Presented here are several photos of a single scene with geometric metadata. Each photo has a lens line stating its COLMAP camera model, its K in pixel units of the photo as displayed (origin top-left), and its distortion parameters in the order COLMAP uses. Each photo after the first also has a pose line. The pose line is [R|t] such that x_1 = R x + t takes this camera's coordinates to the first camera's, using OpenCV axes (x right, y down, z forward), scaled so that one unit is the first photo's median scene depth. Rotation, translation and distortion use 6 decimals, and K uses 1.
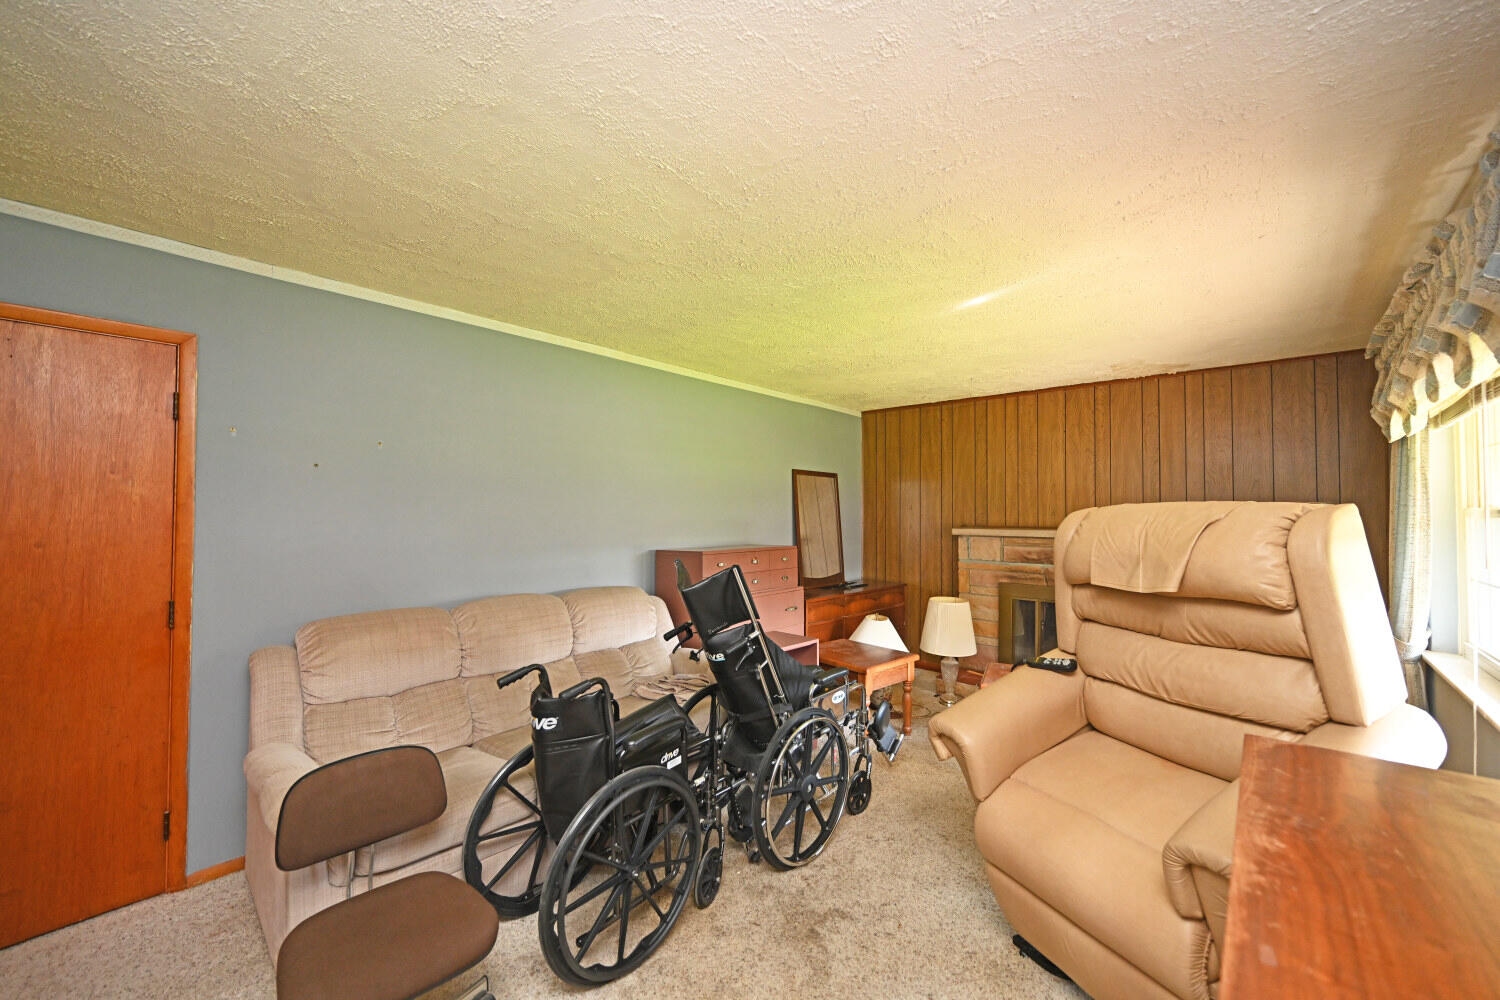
lens RADIAL K [[586.5, 0, 750.0], [0, 586.5, 500.0], [0, 0, 1]] dist [0.001036, 0.000136]
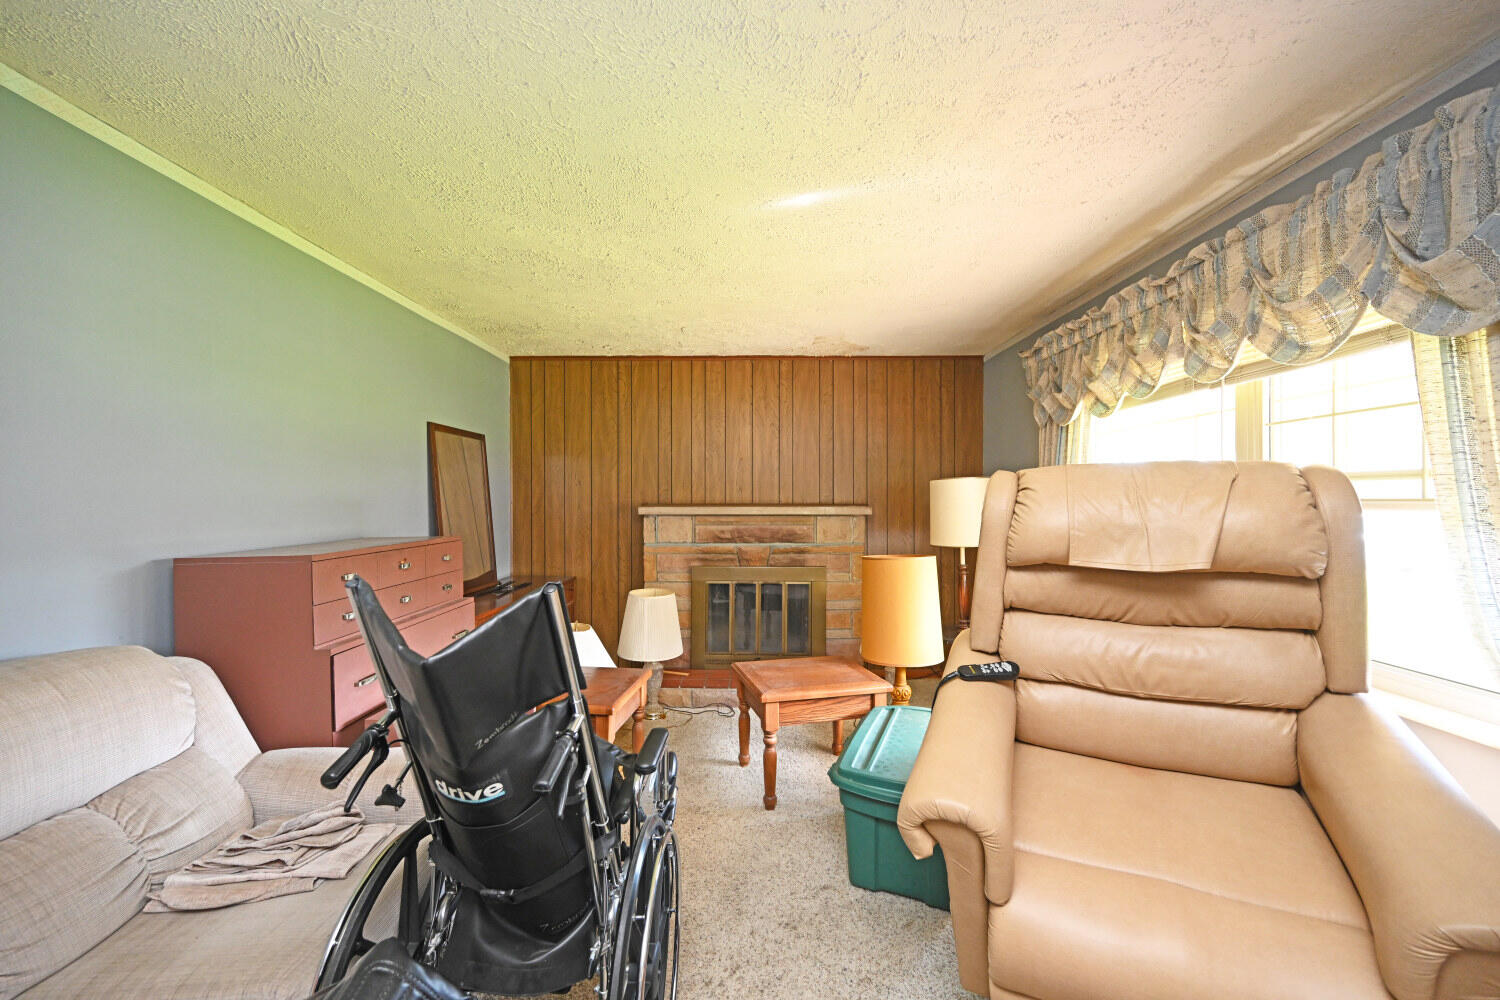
lens RADIAL K [[588.6, 0, 749.1], [0, 588.6, 503.4], [0, 0, 1]] dist [-0.000018, 0.000468]
pose [[0.754221, -0.012200, 0.656507, -0.098529], [-0.010068, 0.999495, 0.030140, 0.016822], [-0.656543, -0.029342, 0.753717, 0.272035]]
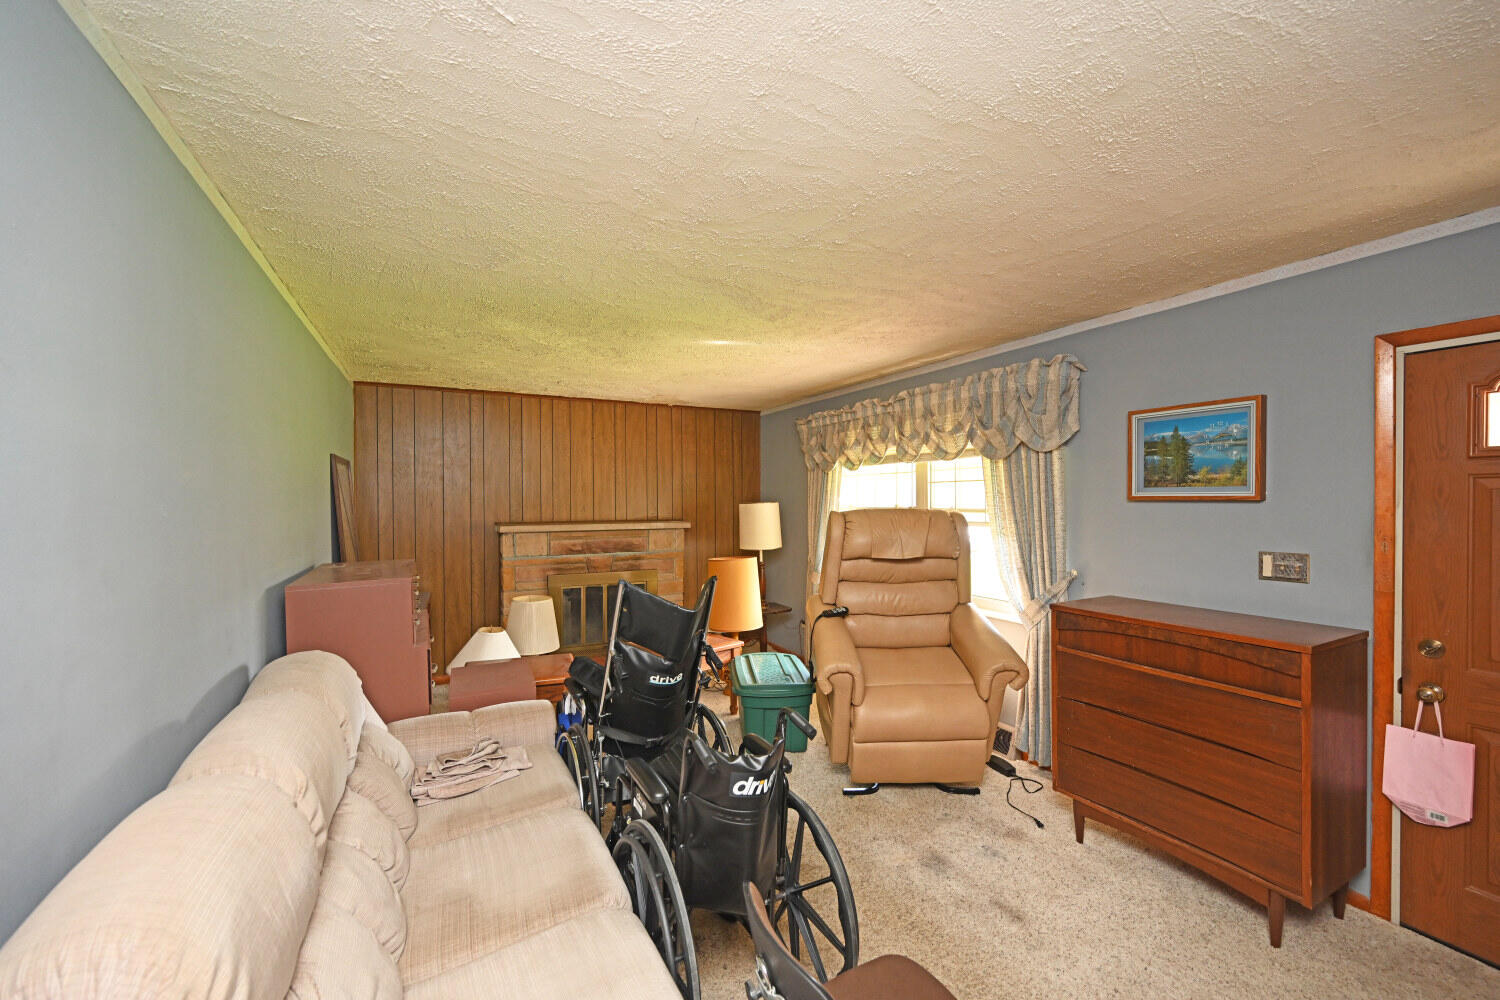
lens RADIAL K [[601.4, 0, 749.9], [0, 601.4, 507.7], [0, 0, 1]] dist [0.000989, 0.000237]
pose [[0.360364, -0.019902, 0.932600, -0.458210], [-0.015776, 0.999499, 0.027425, -0.016996], [-0.932678, -0.024596, 0.359869, 0.277695]]
